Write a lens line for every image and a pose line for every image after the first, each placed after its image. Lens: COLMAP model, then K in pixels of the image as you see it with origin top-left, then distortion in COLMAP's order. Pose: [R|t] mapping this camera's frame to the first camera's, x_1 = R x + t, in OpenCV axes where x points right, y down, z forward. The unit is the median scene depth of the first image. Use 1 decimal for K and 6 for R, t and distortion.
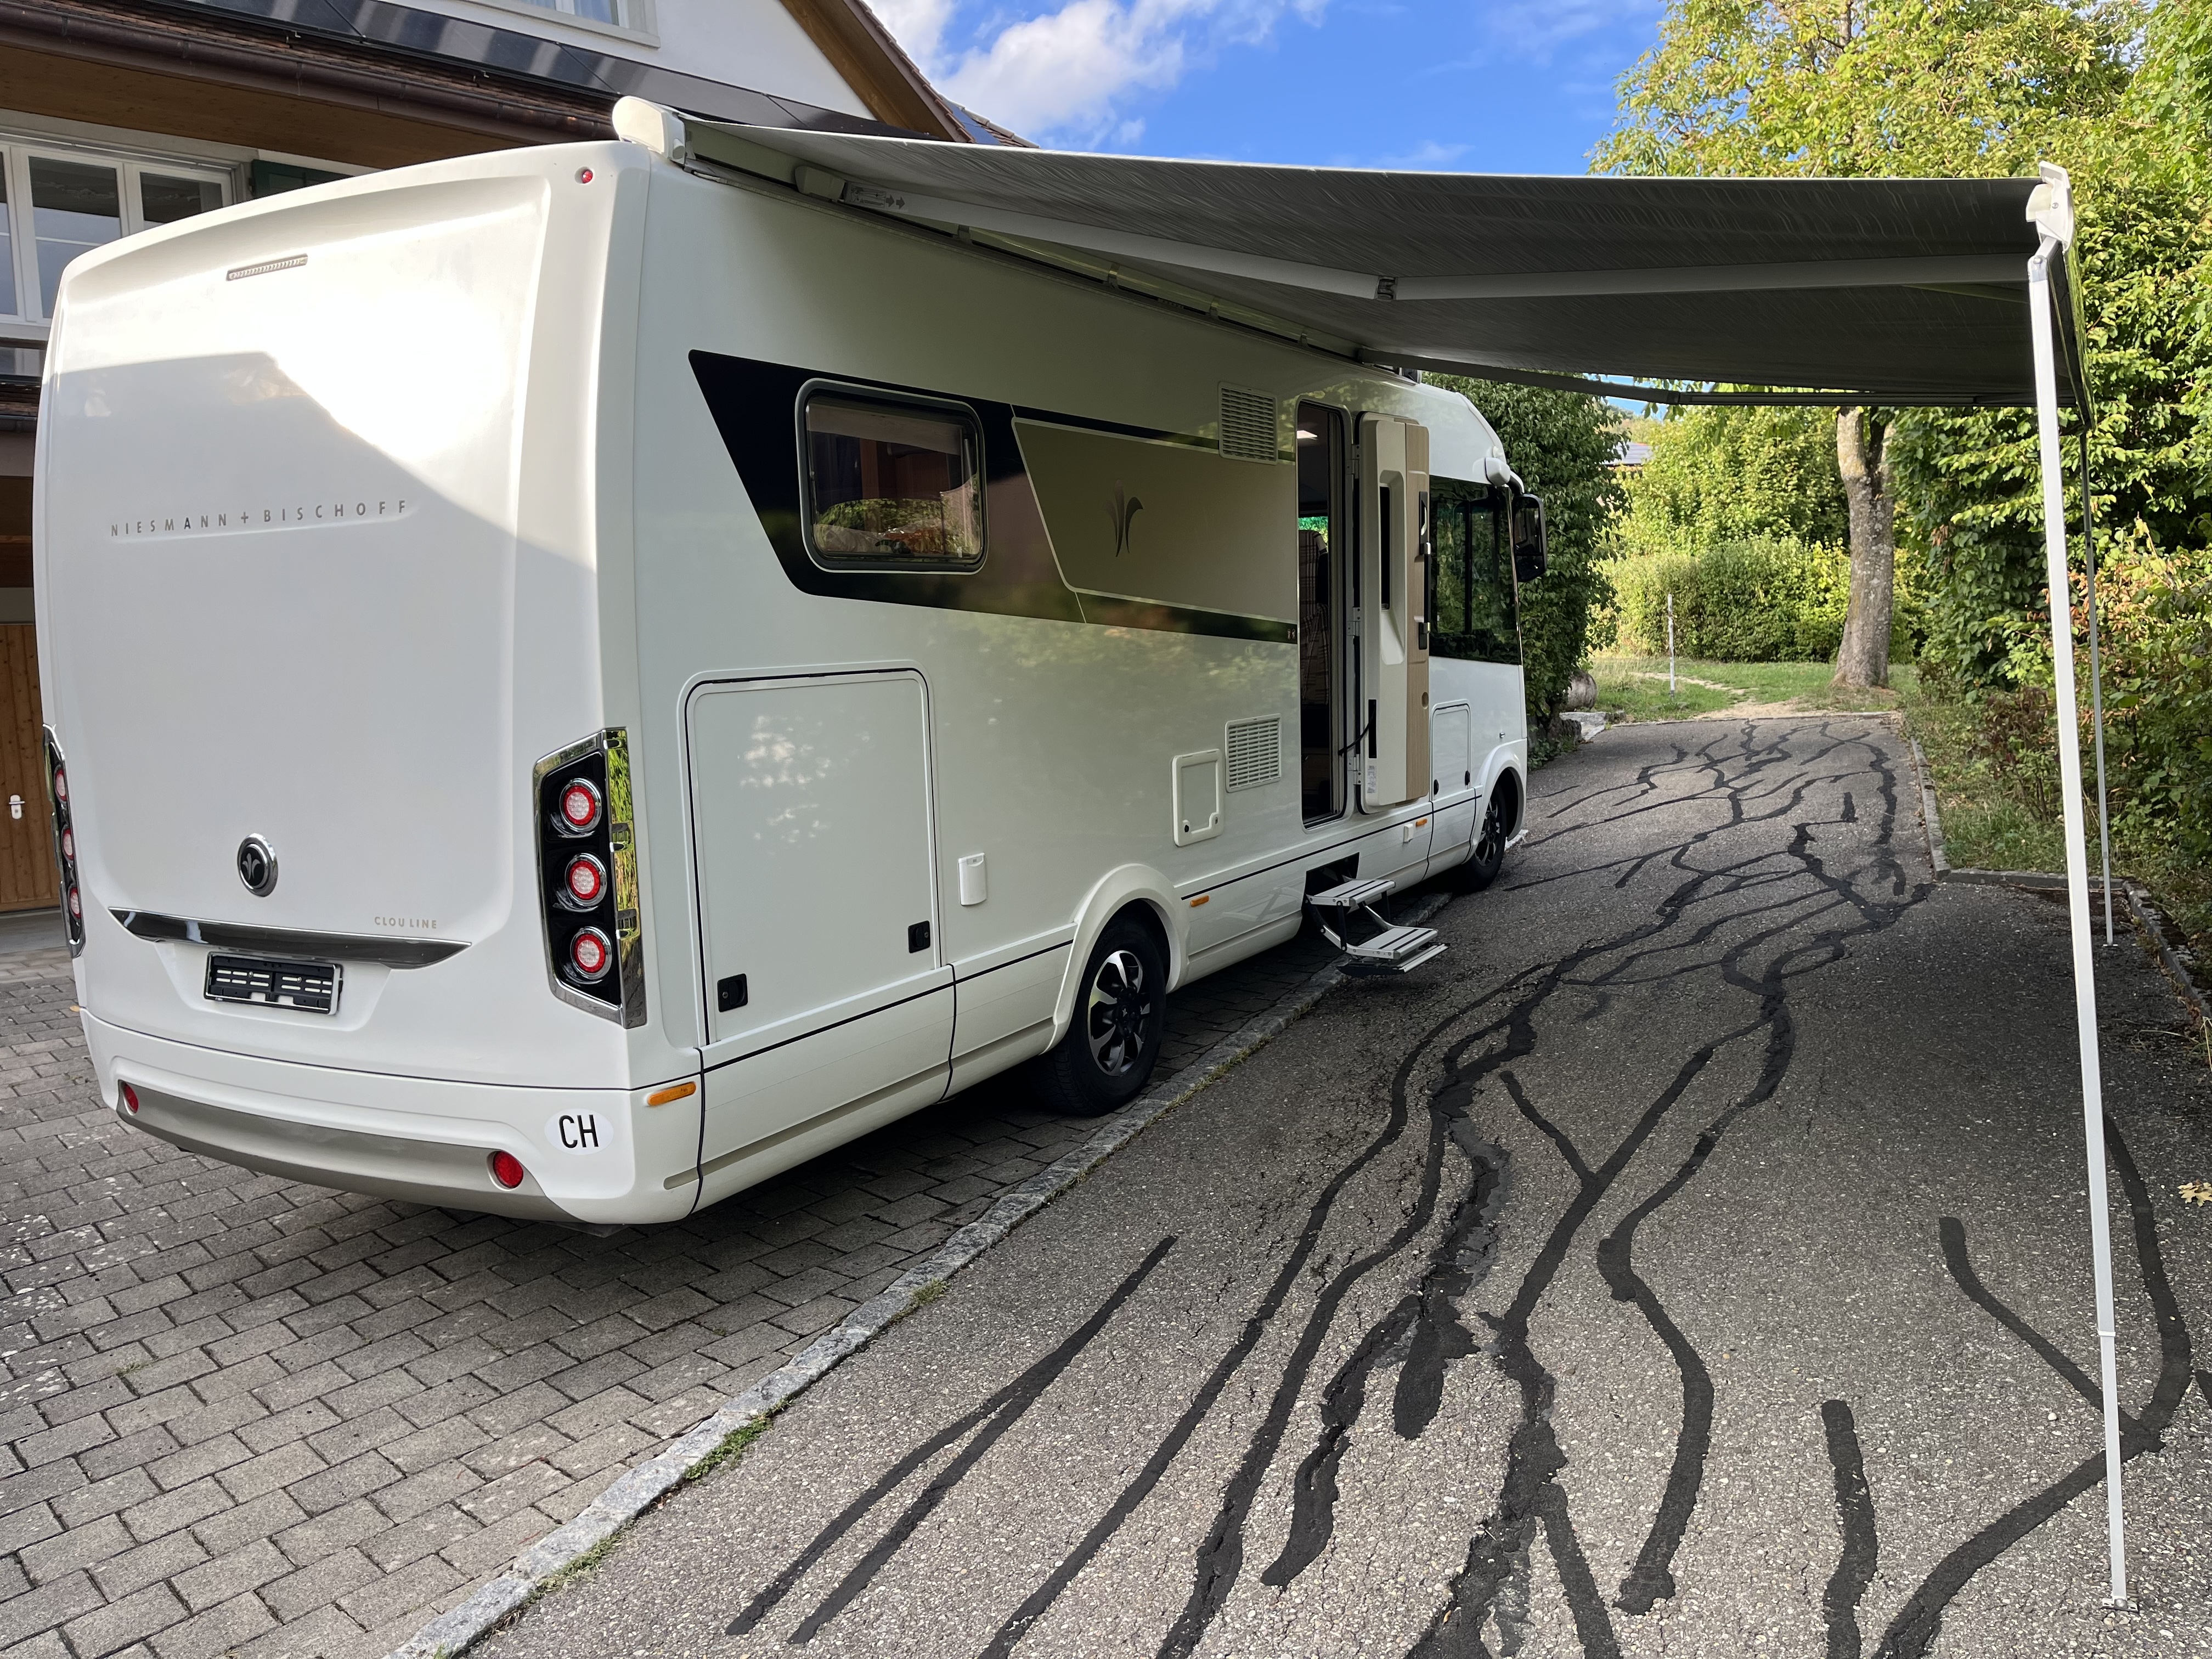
lens RADIAL K [[1678.7, 0, 1109.3], [0, 1678.7, 843.7], [0, 0, 1]] dist [0.062725, -0.074062]
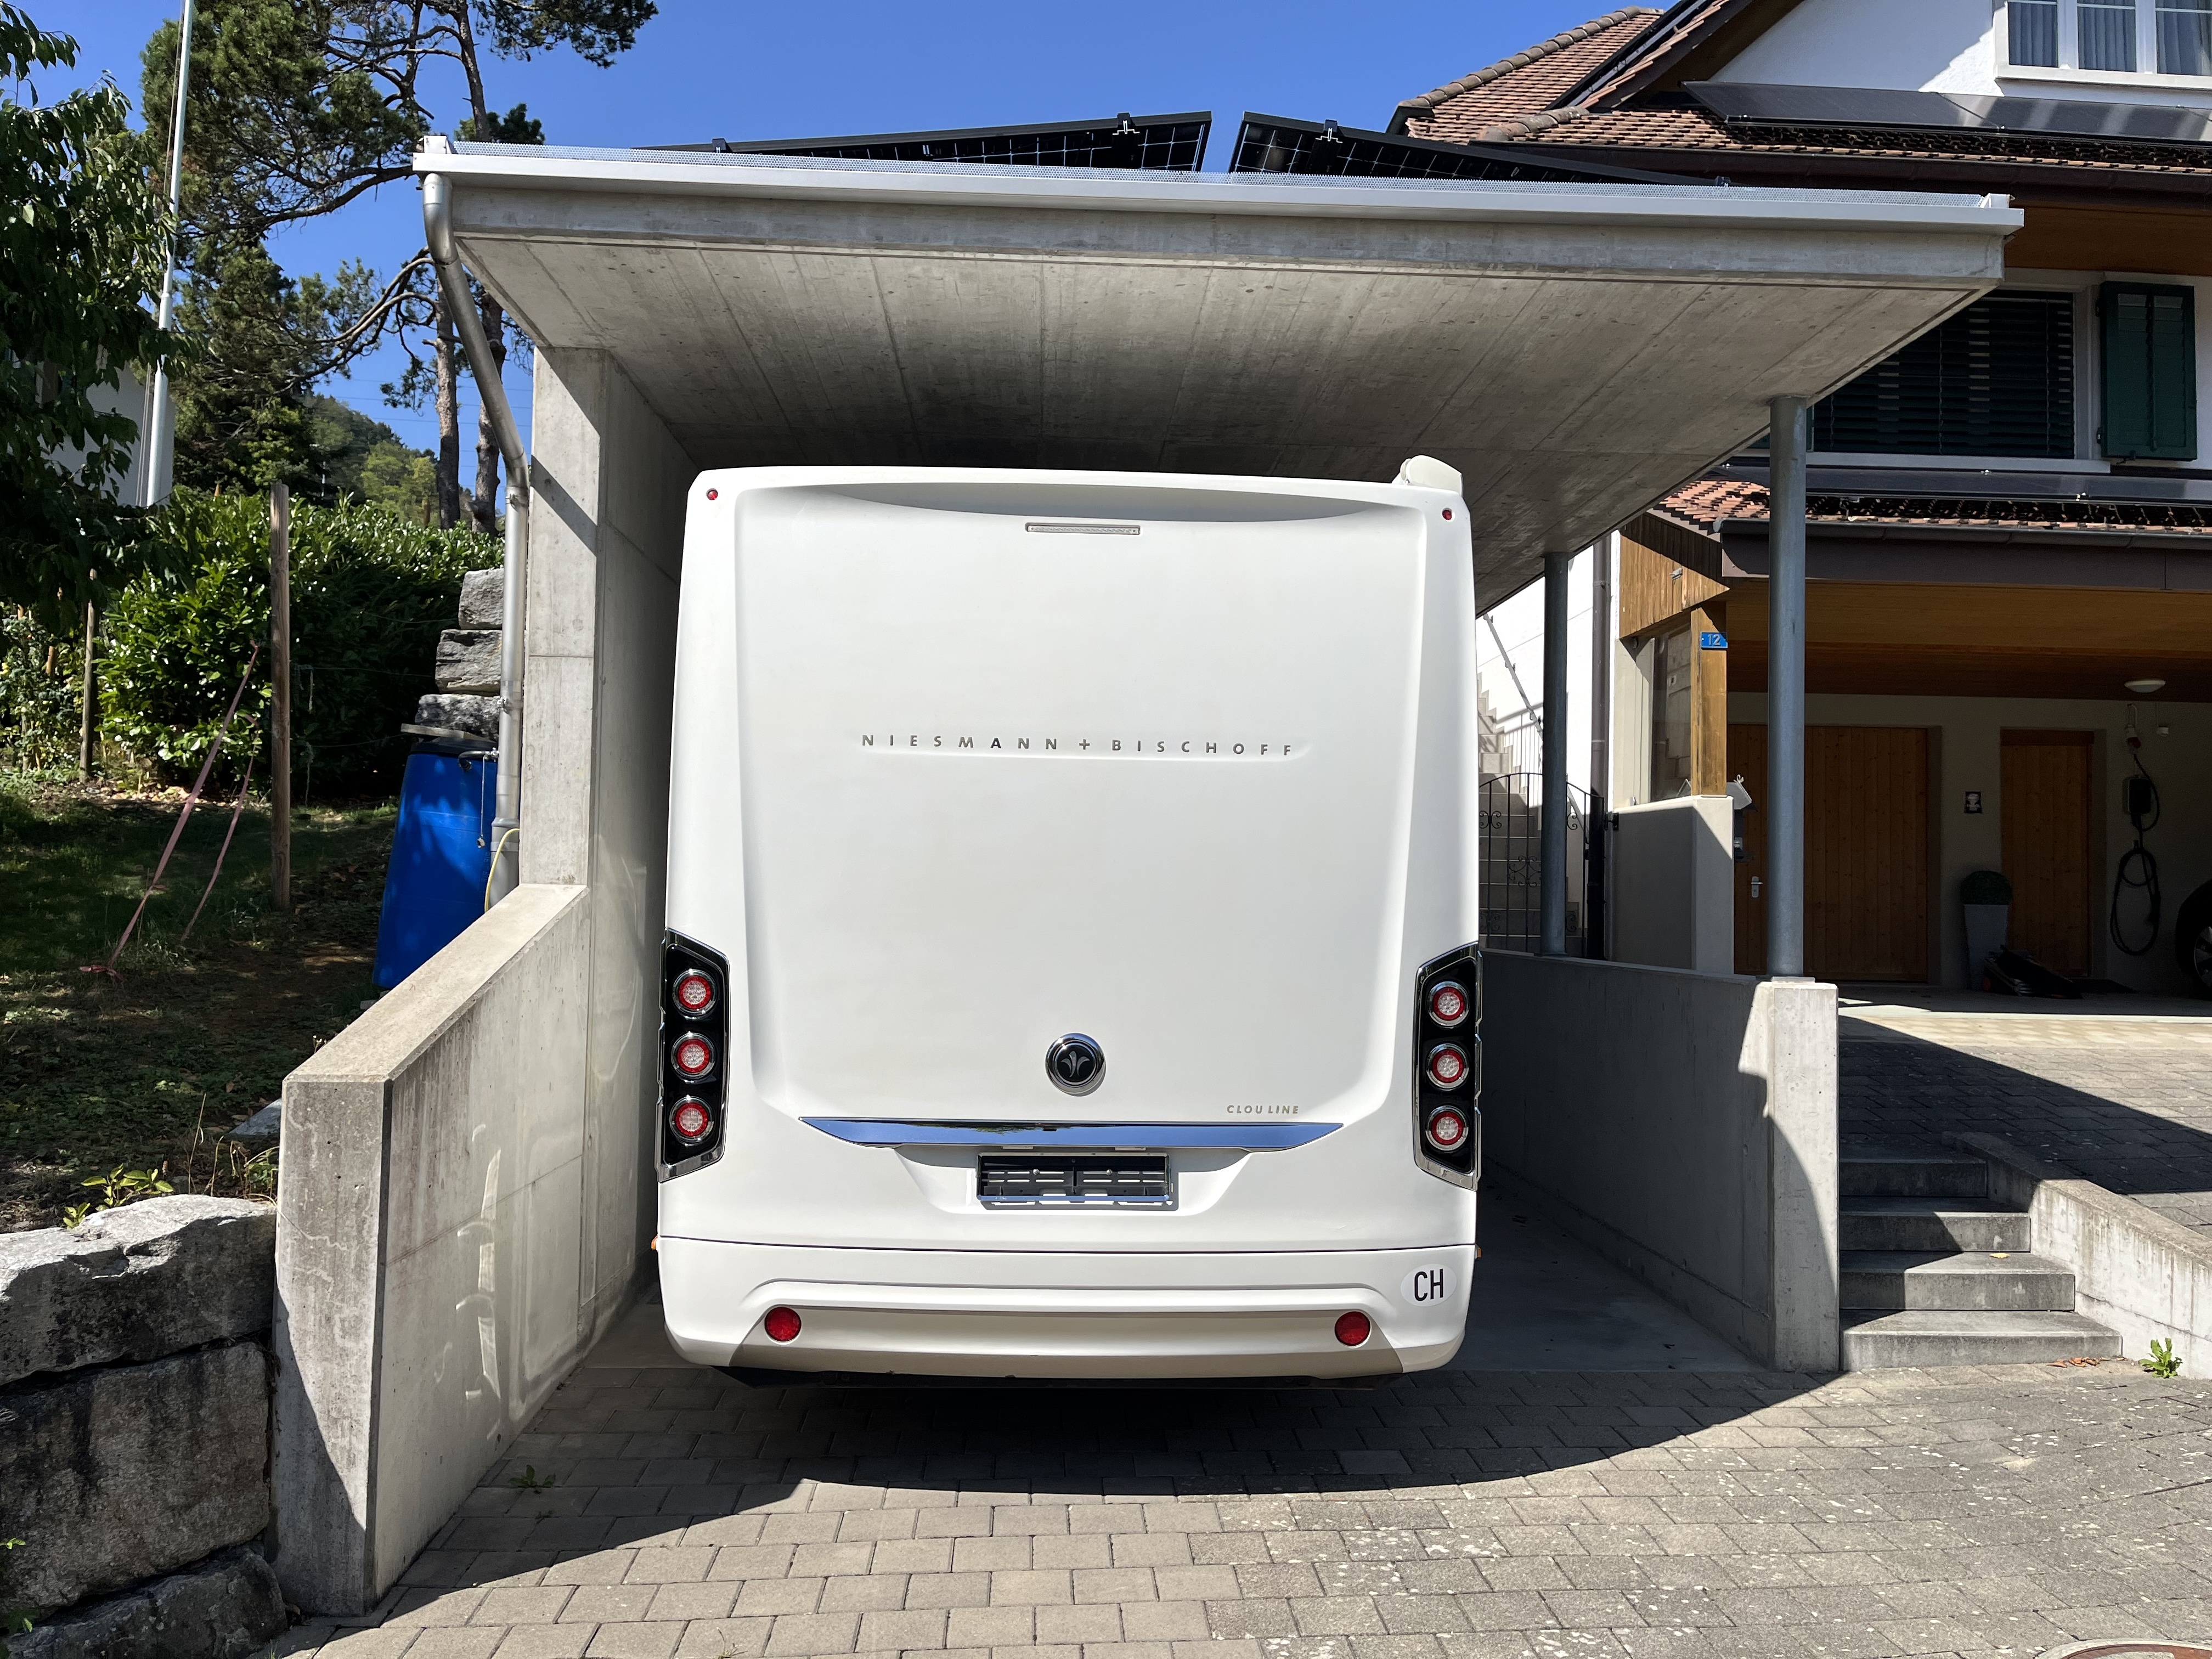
lens RADIAL K [[1678.7, 0, 1109.3], [0, 1678.7, 843.7], [0, 0, 1]] dist [0.062725, -0.074062]
pose [[0.852619, 0.059868, 0.519092, -1.111788], [0.024738, 0.987676, -0.154544, 0.042941], [-0.521947, 0.144608, 0.840630, 0.087866]]
